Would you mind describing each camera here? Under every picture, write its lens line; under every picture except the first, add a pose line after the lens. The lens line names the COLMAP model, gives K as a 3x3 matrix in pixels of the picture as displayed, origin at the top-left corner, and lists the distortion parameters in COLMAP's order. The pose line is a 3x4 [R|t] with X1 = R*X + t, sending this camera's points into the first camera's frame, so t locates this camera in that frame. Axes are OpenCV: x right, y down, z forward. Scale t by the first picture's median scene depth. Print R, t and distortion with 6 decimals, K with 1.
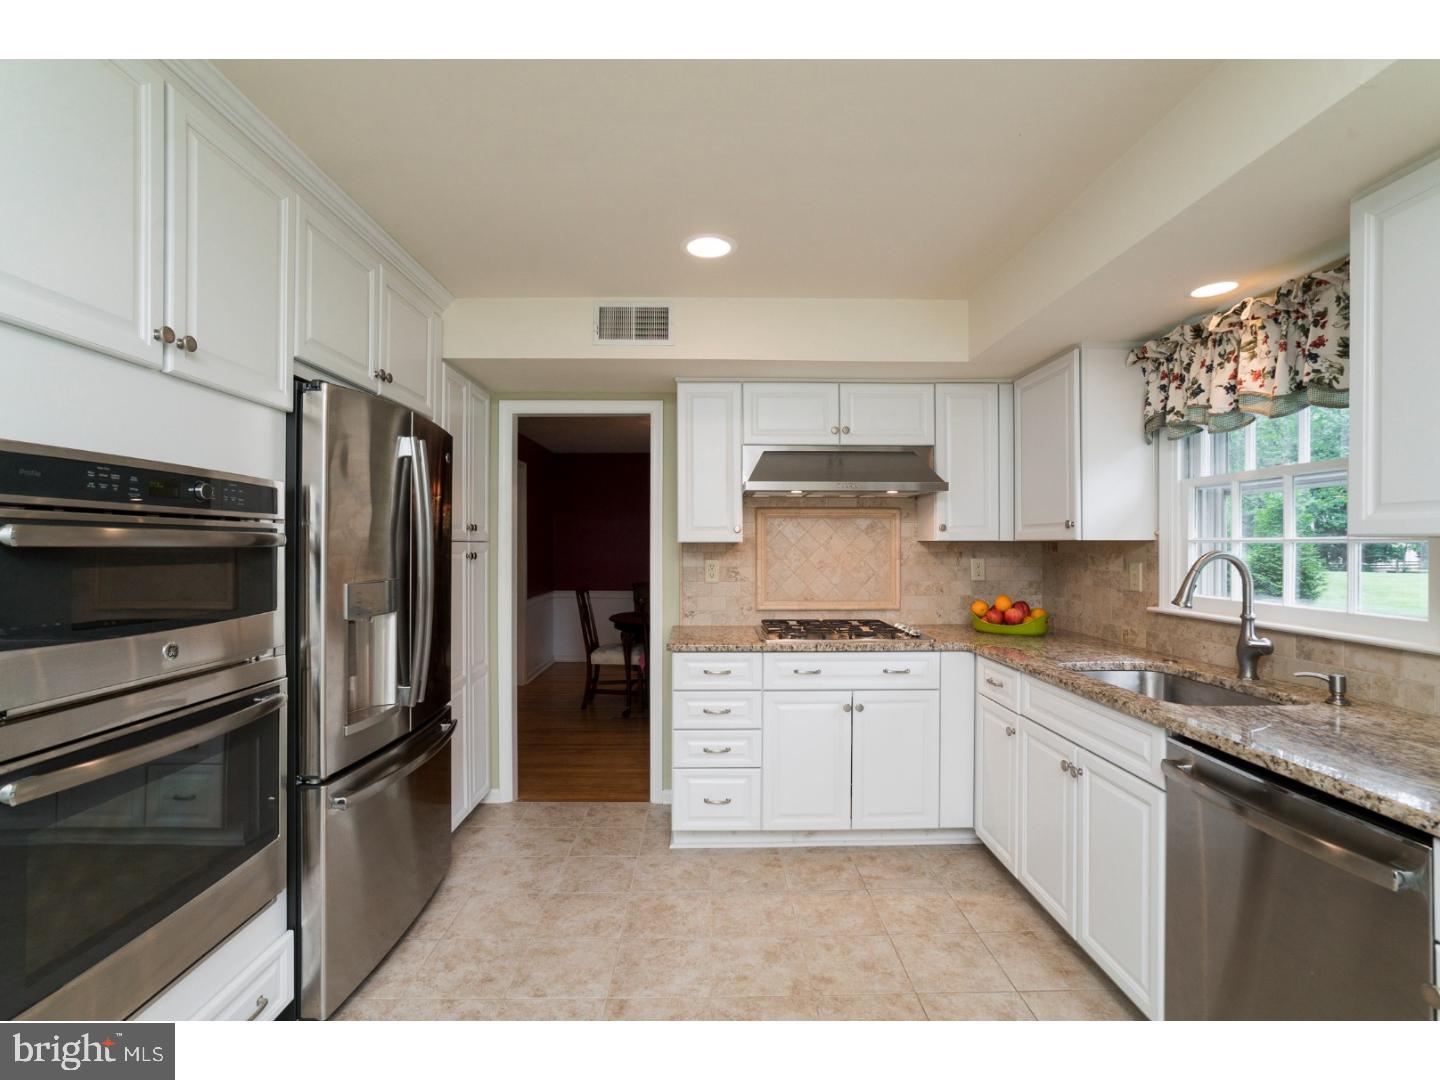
lens RADIAL K [[659.6, 0, 717.1], [0, 659.6, 544.3], [0, 0, 1]] dist [-0.034979, 0.010473]
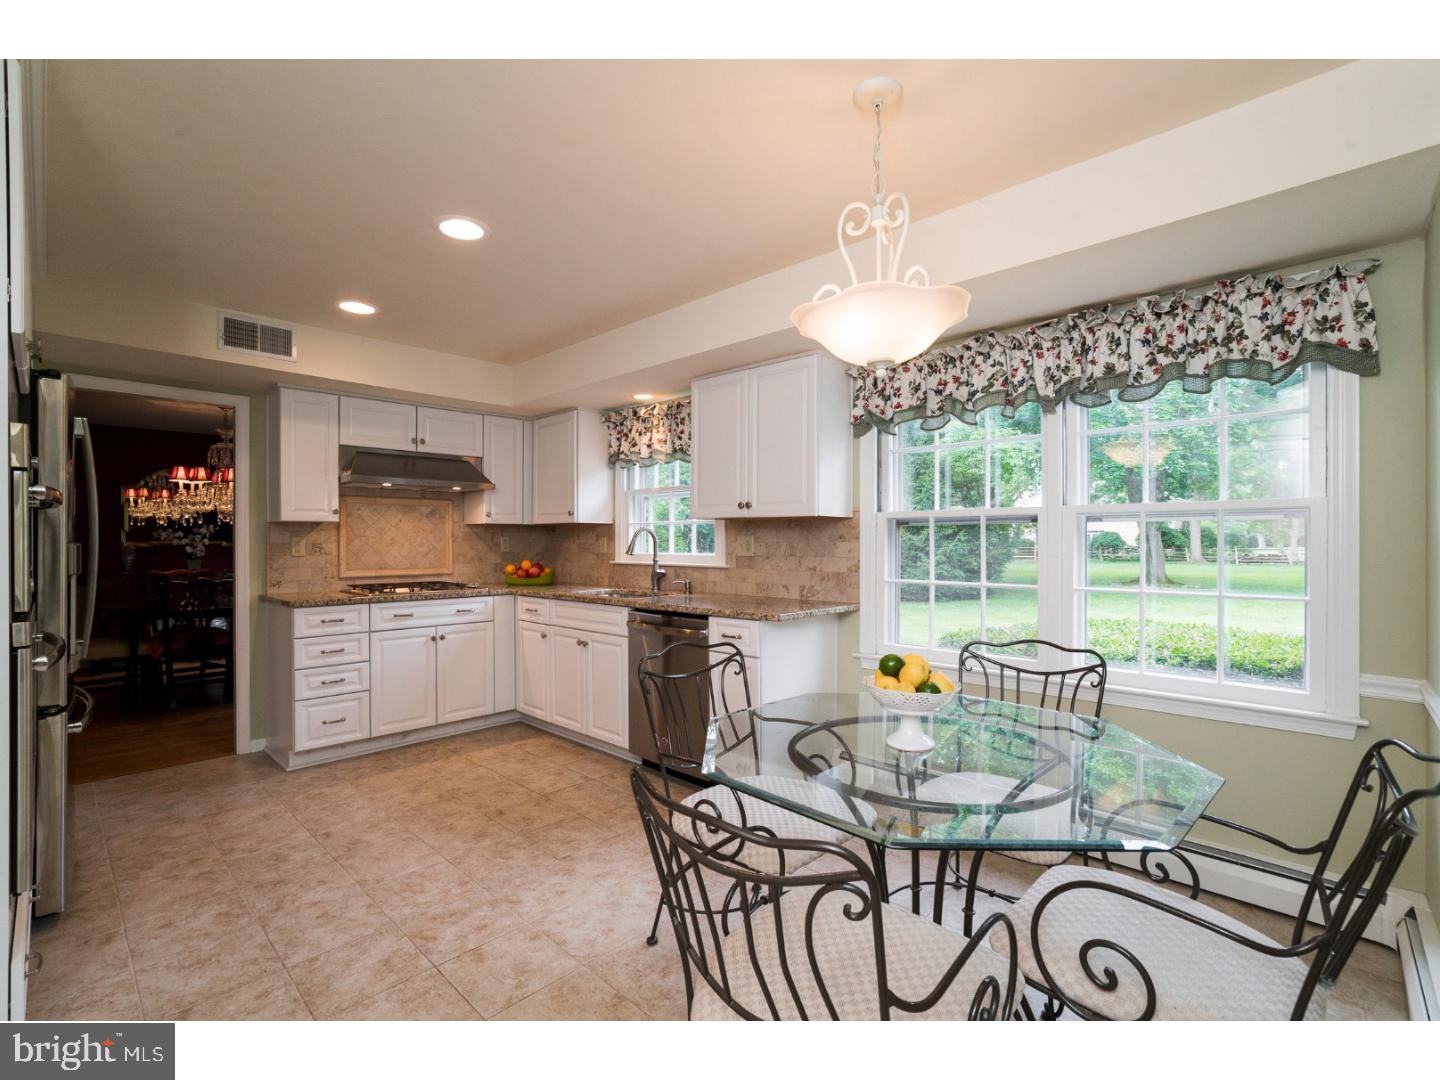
lens RADIAL K [[659.6, 0, 701.6], [0, 659.6, 544.4], [0, 0, 1]] dist [-0.034979, 0.010473]
pose [[0.713892, -0.004955, 0.700239, -0.380273], [0.000595, 0.999979, 0.006470, 0.036046], [-0.700256, -0.004202, 0.713879, -0.418411]]
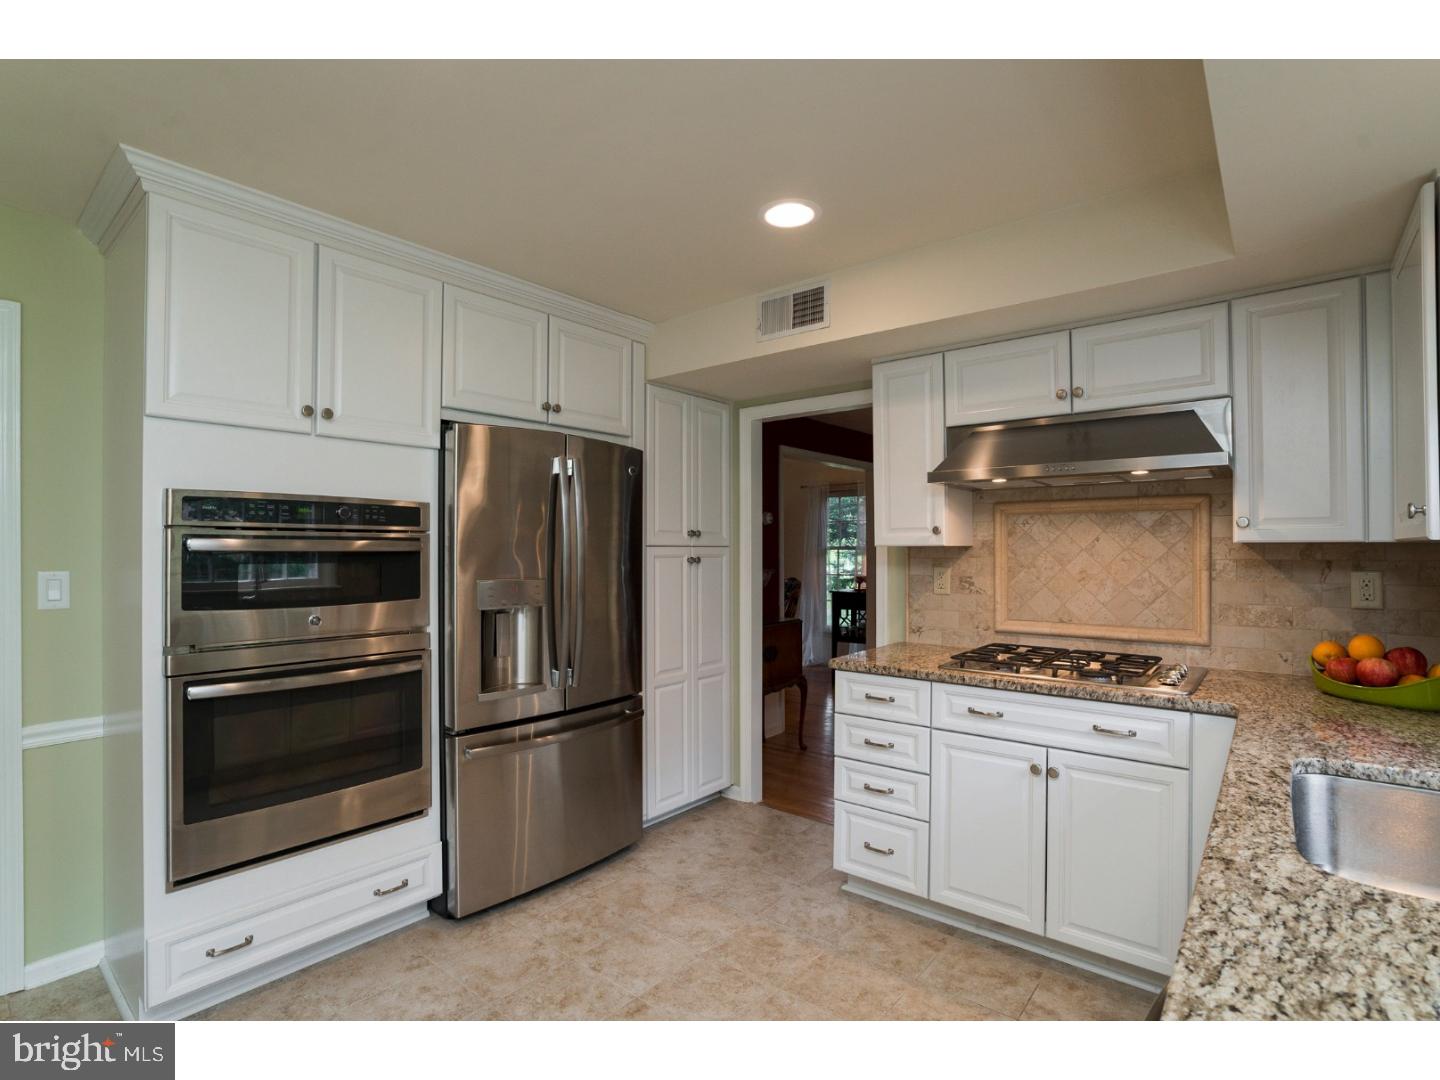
lens RADIAL K [[695.6, 0, 724.6], [0, 695.6, 546.9], [0, 0, 1]] dist [-0.032111, 0.004874]
pose [[0.768708, -0.003305, -0.639592, 0.424315], [0.001495, 0.999993, -0.003371, 0.000429], [0.639599, 0.001636, 0.768707, 0.179744]]
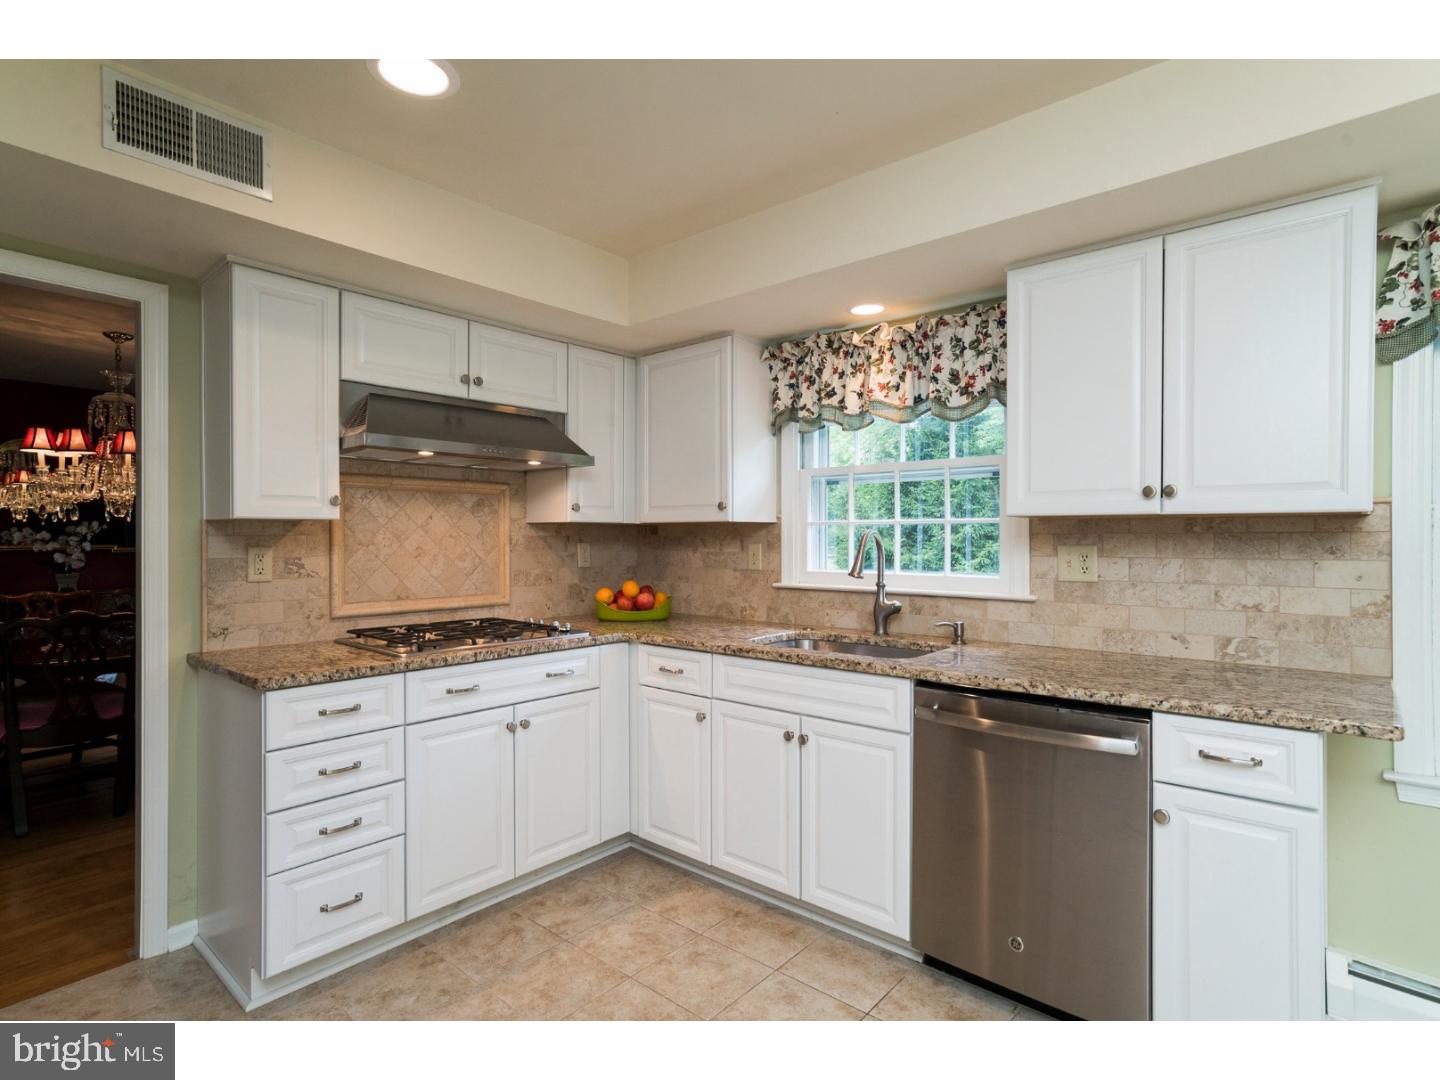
lens RADIAL K [[726.1, 0, 708.8], [0, 726.1, 540.7], [0, 0, 1]] dist [-0.018345, 0.011851]
pose [[0.673071, -0.002932, 0.739572, -0.292834], [0.000193, 0.999993, 0.003790, 0.017923], [-0.739578, -0.002408, 0.673067, 0.227969]]
